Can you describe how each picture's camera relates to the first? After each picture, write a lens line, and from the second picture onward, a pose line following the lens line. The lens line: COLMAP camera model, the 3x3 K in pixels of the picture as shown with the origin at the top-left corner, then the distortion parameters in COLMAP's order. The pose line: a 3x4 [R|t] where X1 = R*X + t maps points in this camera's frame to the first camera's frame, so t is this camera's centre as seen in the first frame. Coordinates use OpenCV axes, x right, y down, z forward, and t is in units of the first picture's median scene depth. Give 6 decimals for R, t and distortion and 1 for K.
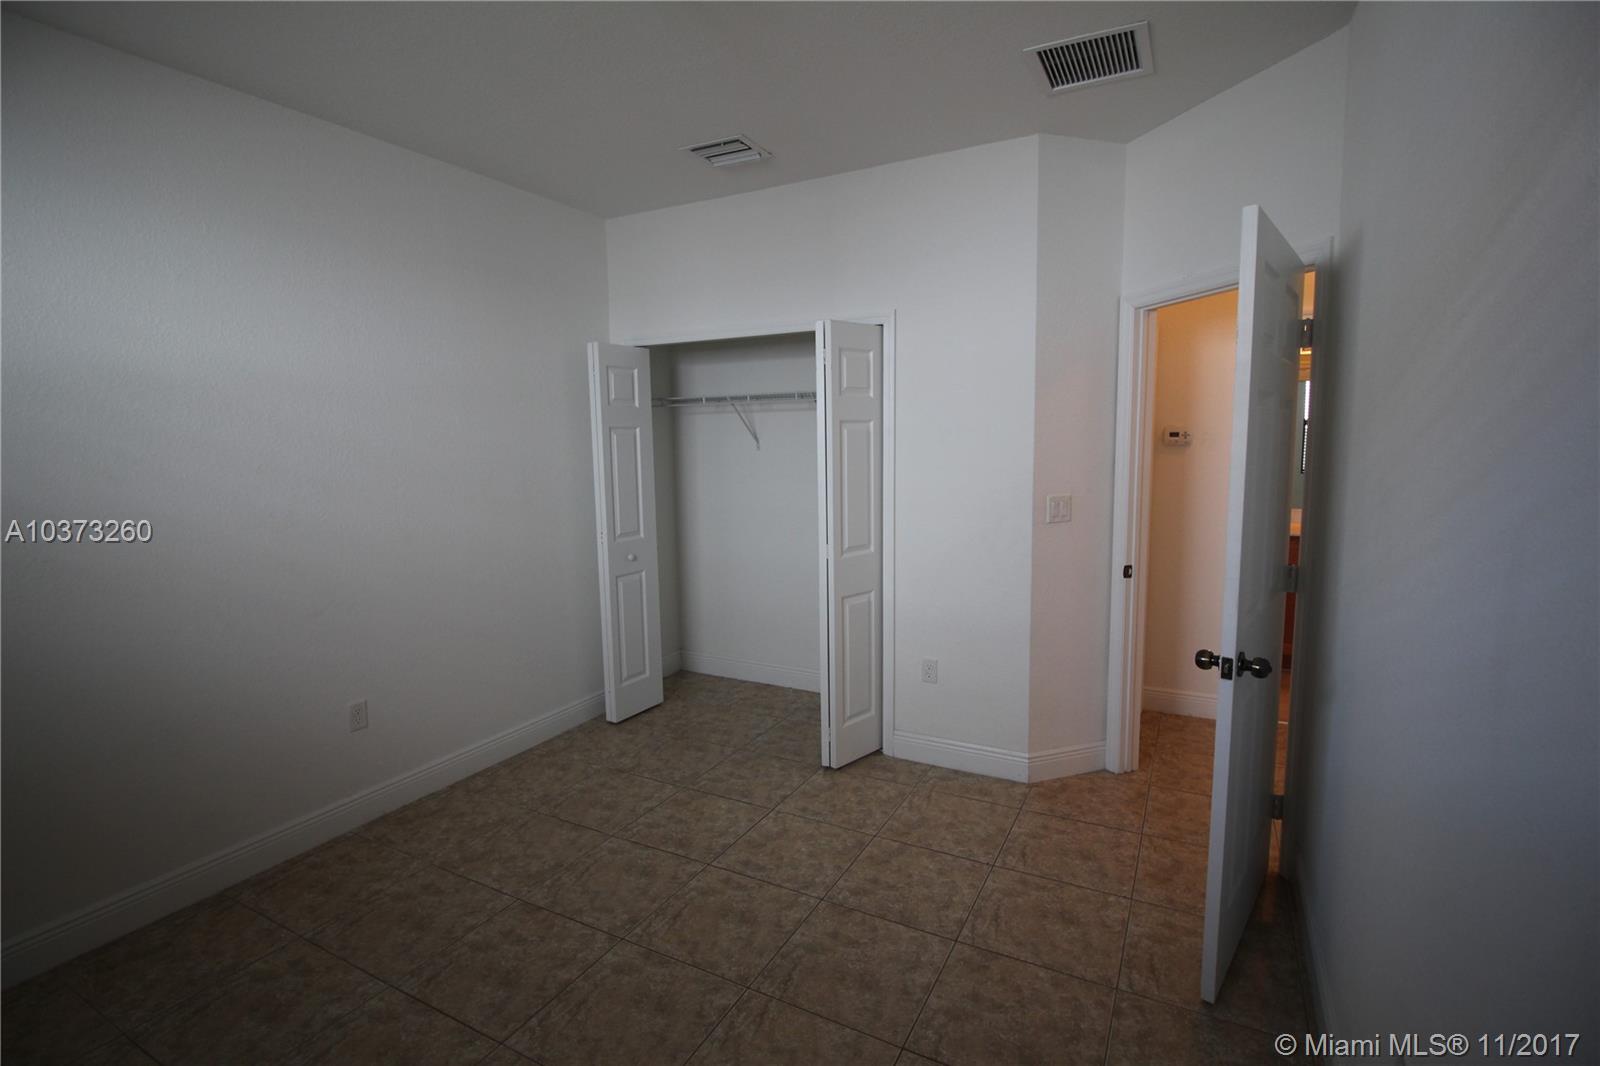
lens RADIAL K [[754.6, 0, 796.9], [0, 754.6, 535.8], [0, 0, 1]] dist [-0.012661, -0.000290]
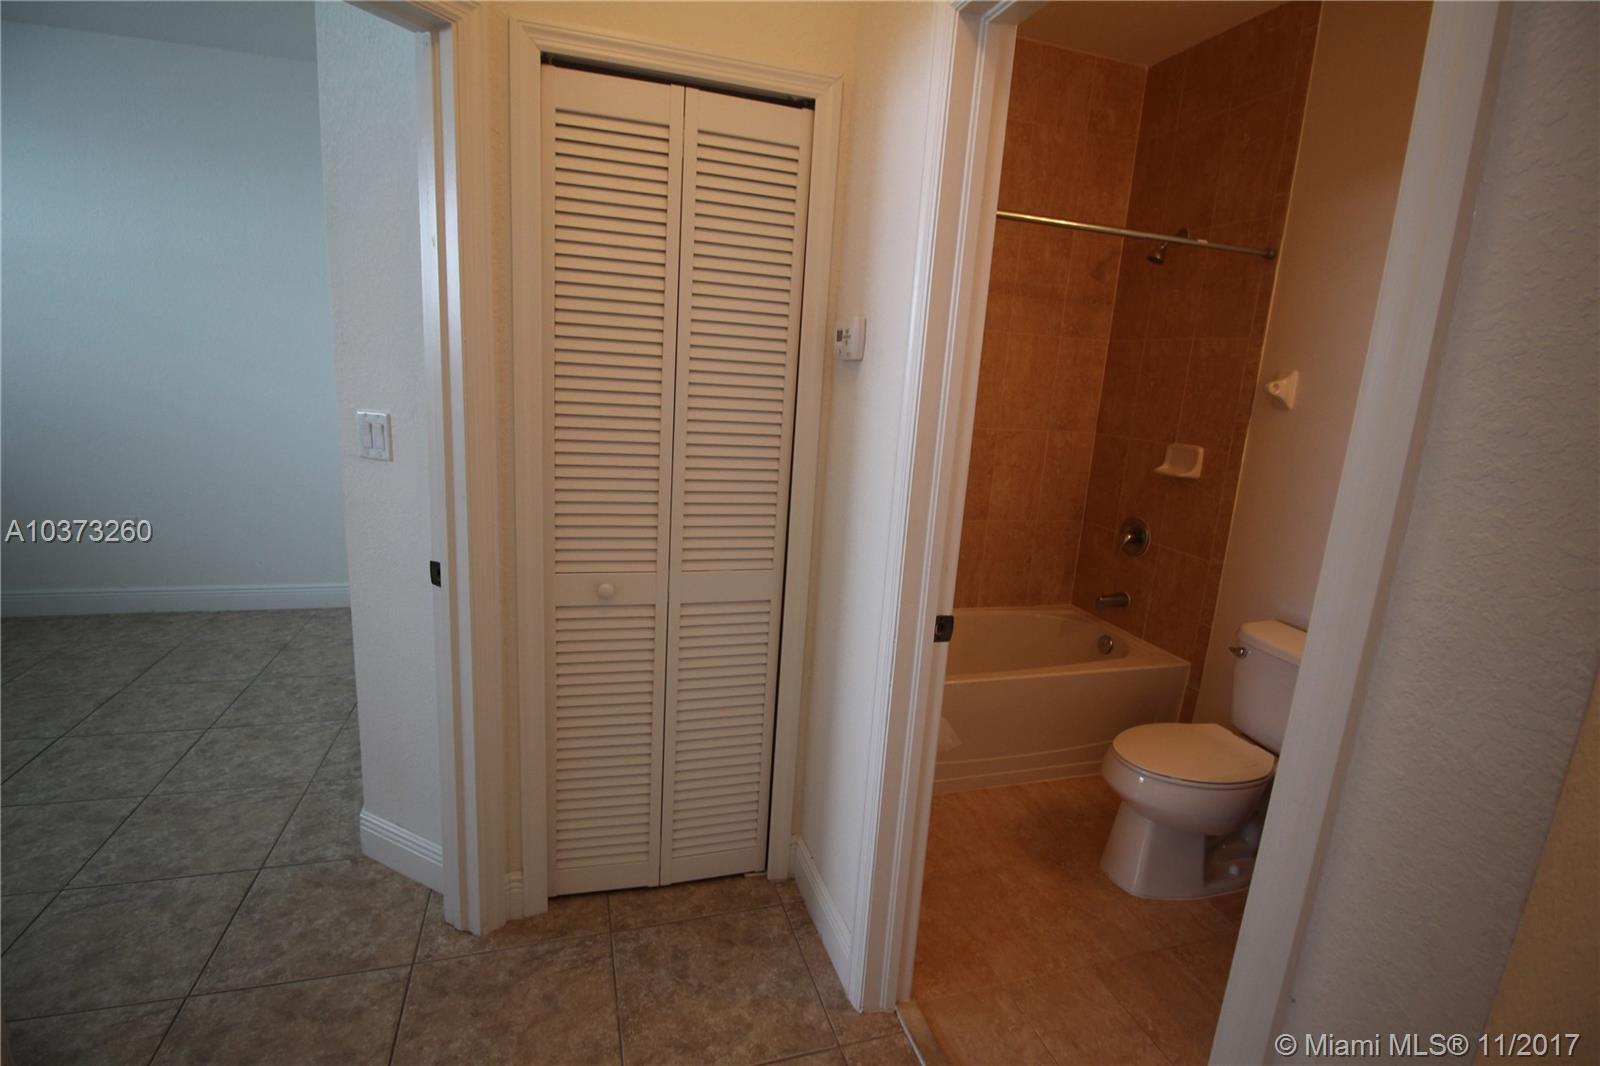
lens RADIAL K [[754.6, 0, 797.6], [0, 754.6, 527.9], [0, 0, 1]] dist [-0.012661, -0.000290]
pose [[0.706964, 0.203010, -0.677487, 0.998858], [-0.159322, 0.979010, 0.127107, -0.093394], [0.689070, 0.018079, 0.724469, 0.817649]]
